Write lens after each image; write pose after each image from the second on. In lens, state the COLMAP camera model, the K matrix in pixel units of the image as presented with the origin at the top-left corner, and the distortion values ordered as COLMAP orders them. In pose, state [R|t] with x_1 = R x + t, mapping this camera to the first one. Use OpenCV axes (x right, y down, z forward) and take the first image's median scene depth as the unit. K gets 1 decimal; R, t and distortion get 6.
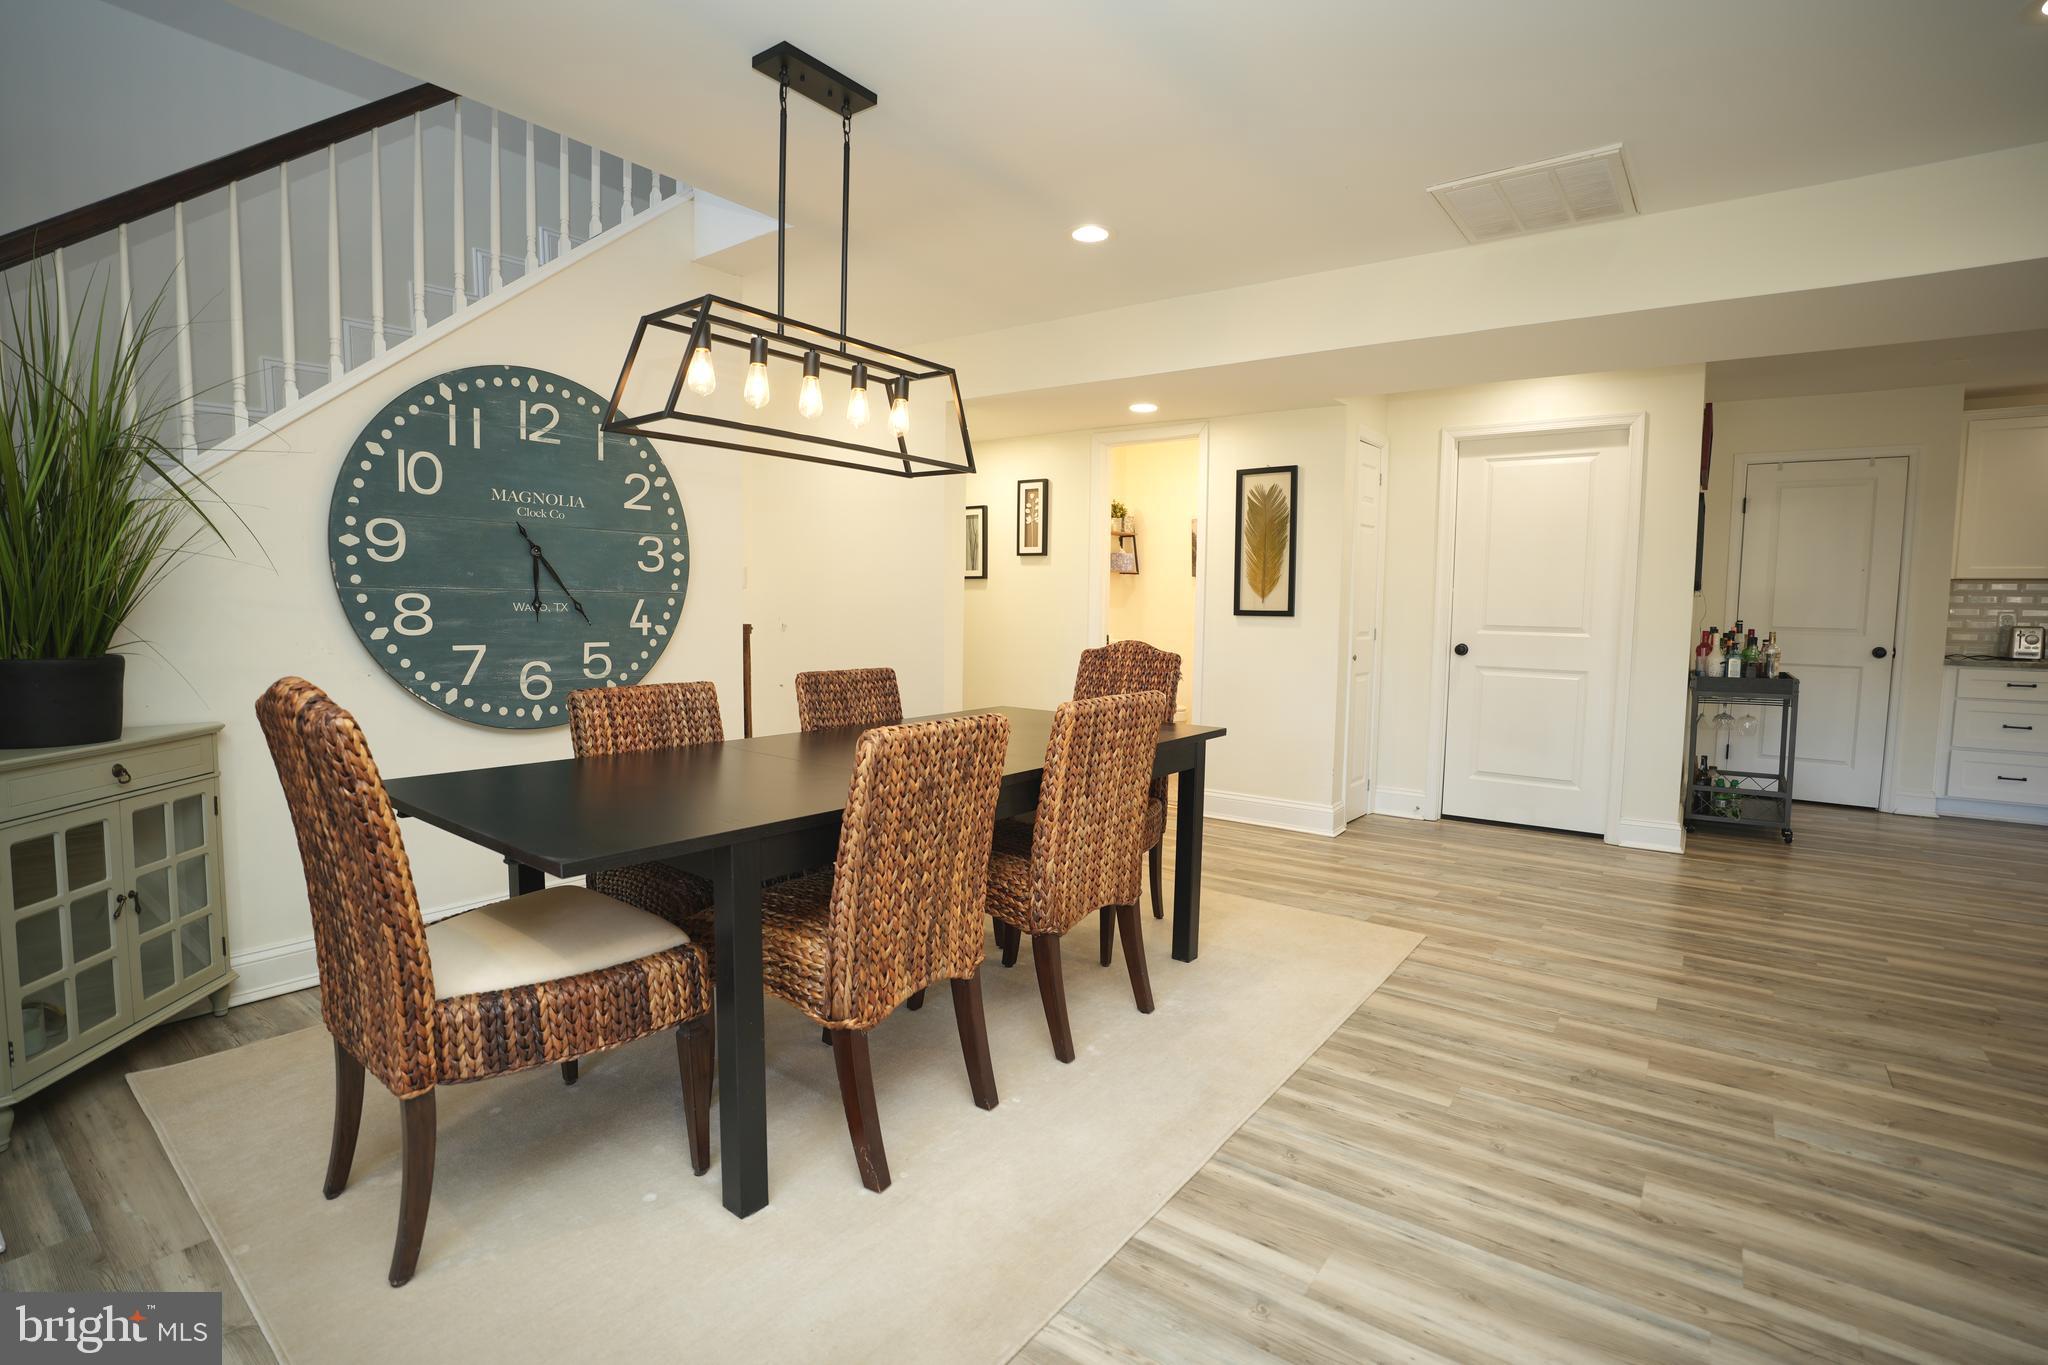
lens RADIAL K [[961.0, 0, 1026.6], [0, 961.0, 681.5], [0, 0, 1]] dist [-0.063004, 0.017125]
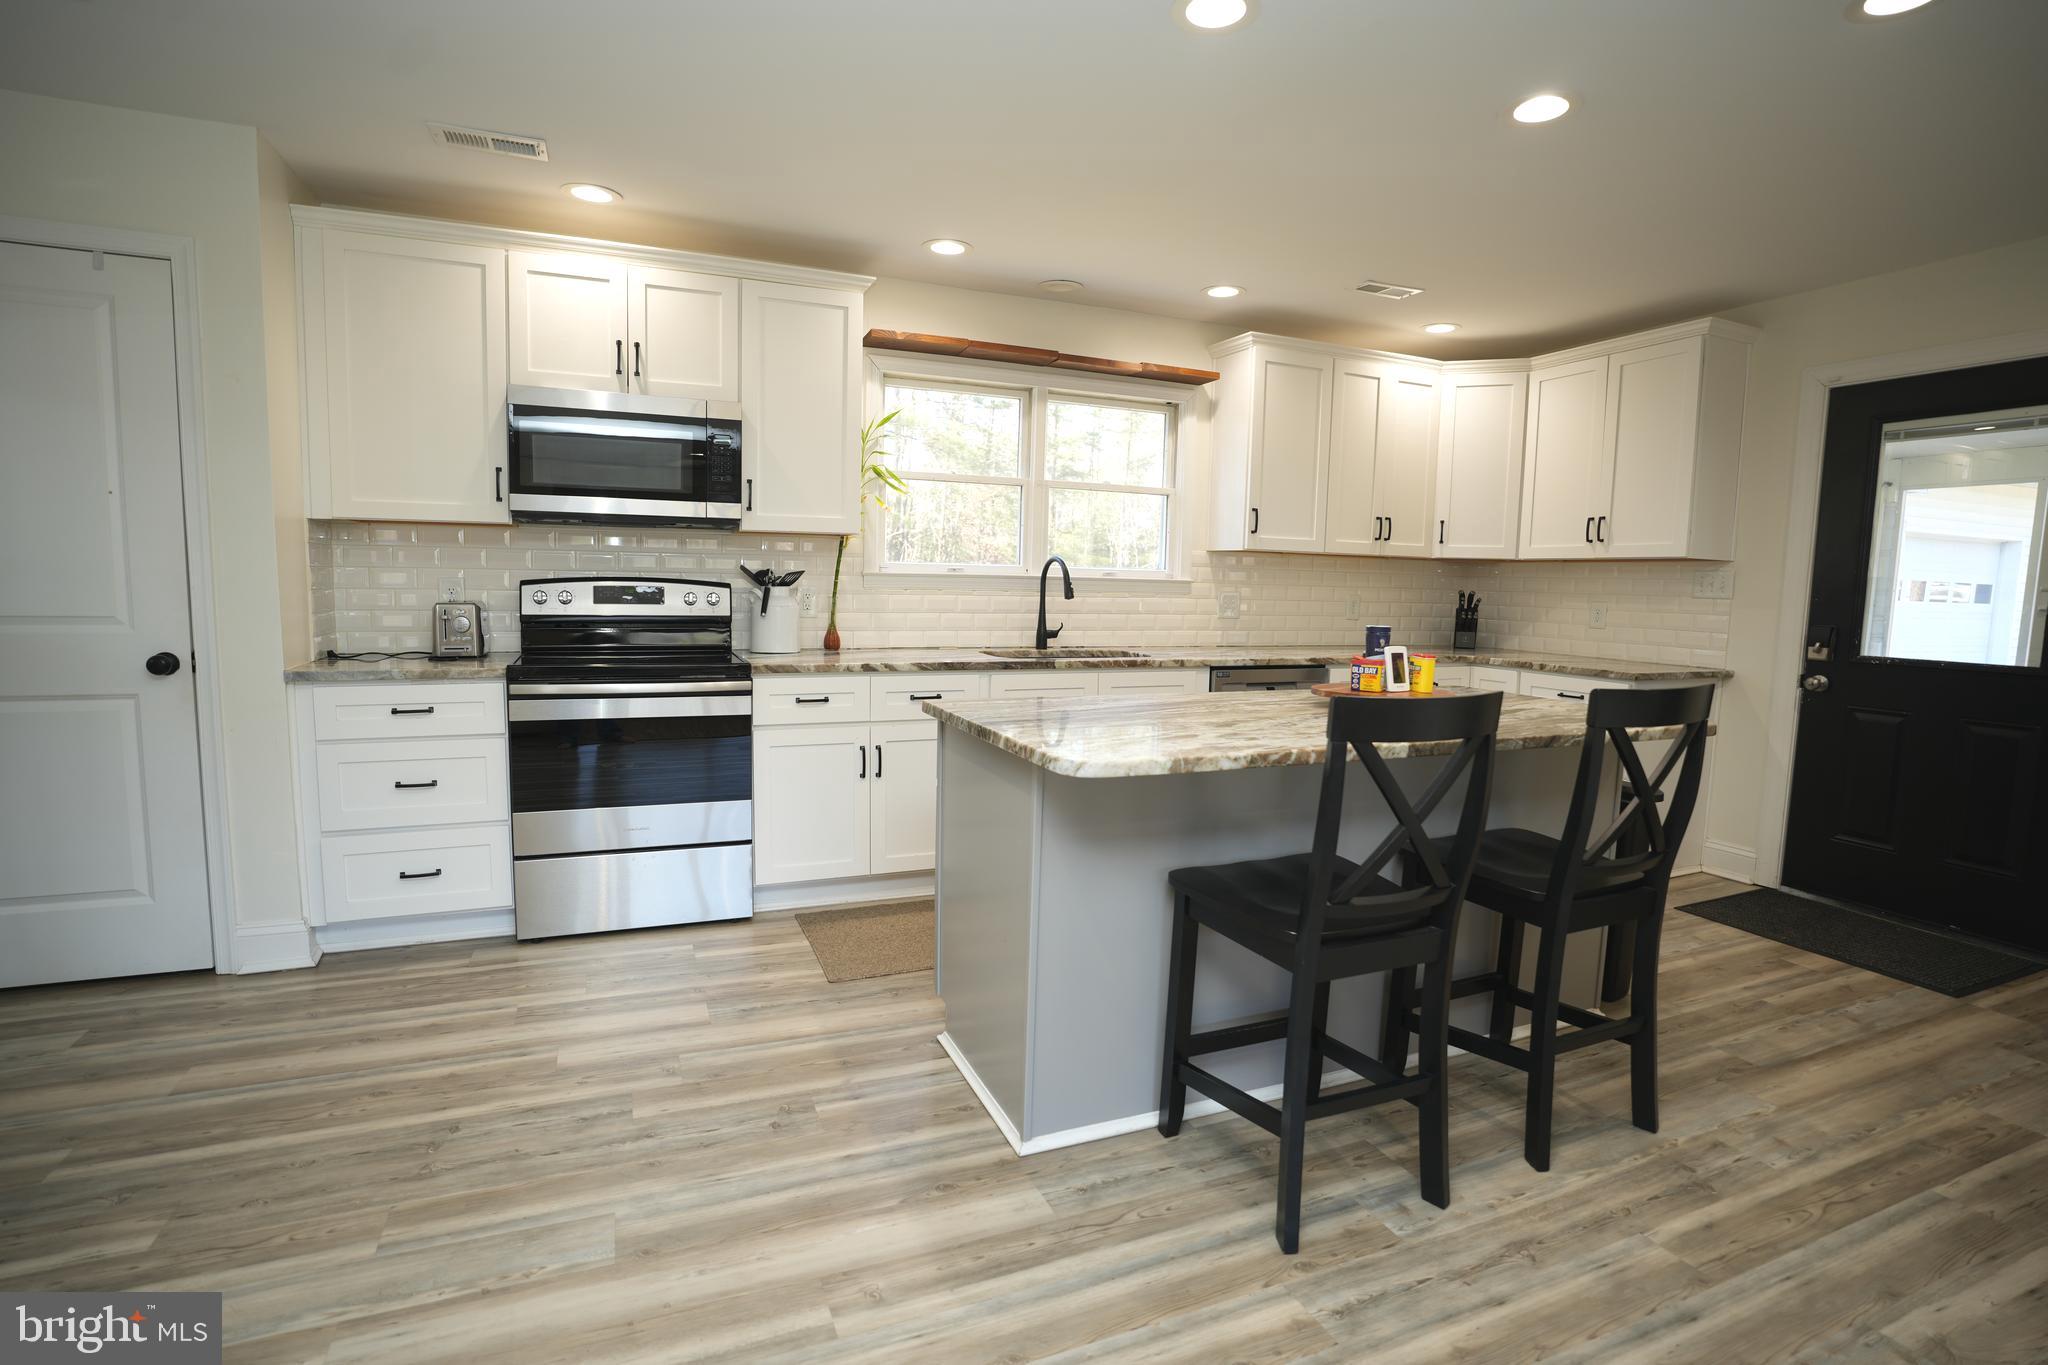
lens RADIAL K [[969.6, 0, 1027.1], [0, 969.6, 691.0], [0, 0, 1]] dist [-0.061833, 0.019126]
pose [[0.506788, -0.100133, 0.856235, 1.258316], [0.056844, 0.994951, 0.082710, -0.053823], [-0.860194, 0.006756, 0.509922, 0.606544]]
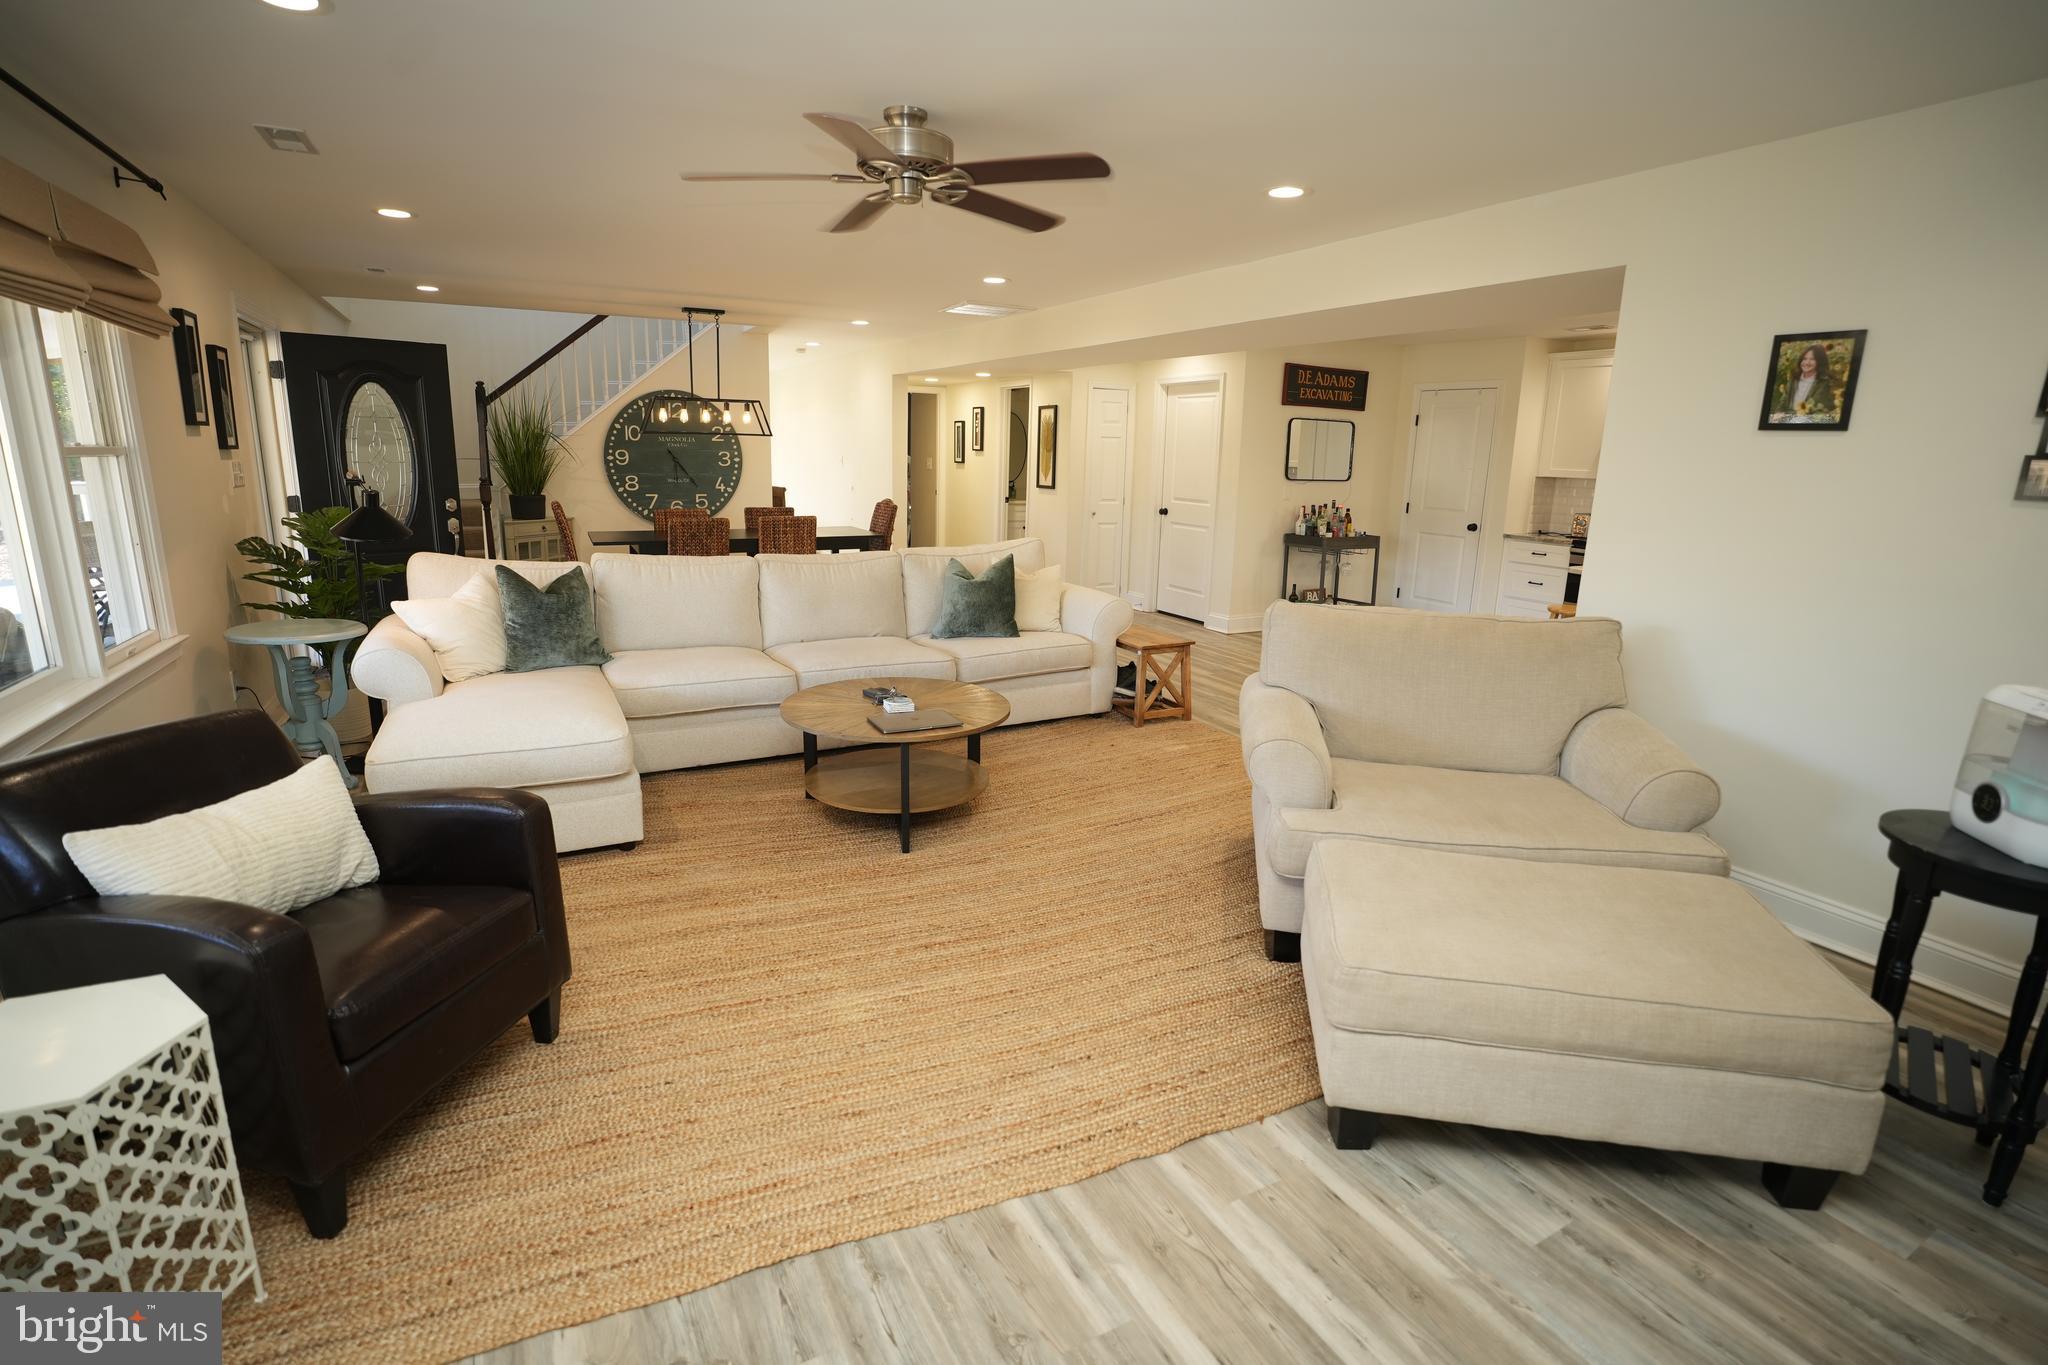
lens RADIAL K [[961.0, 0, 1015.0], [0, 961.0, 679.2], [0, 0, 1]] dist [-0.063004, 0.017125]
pose [[0.905532, 0.106857, -0.410600, 1.563458], [-0.047640, 0.987252, 0.151866, 0.022792], [0.421594, -0.117958, 0.899080, -1.119056]]
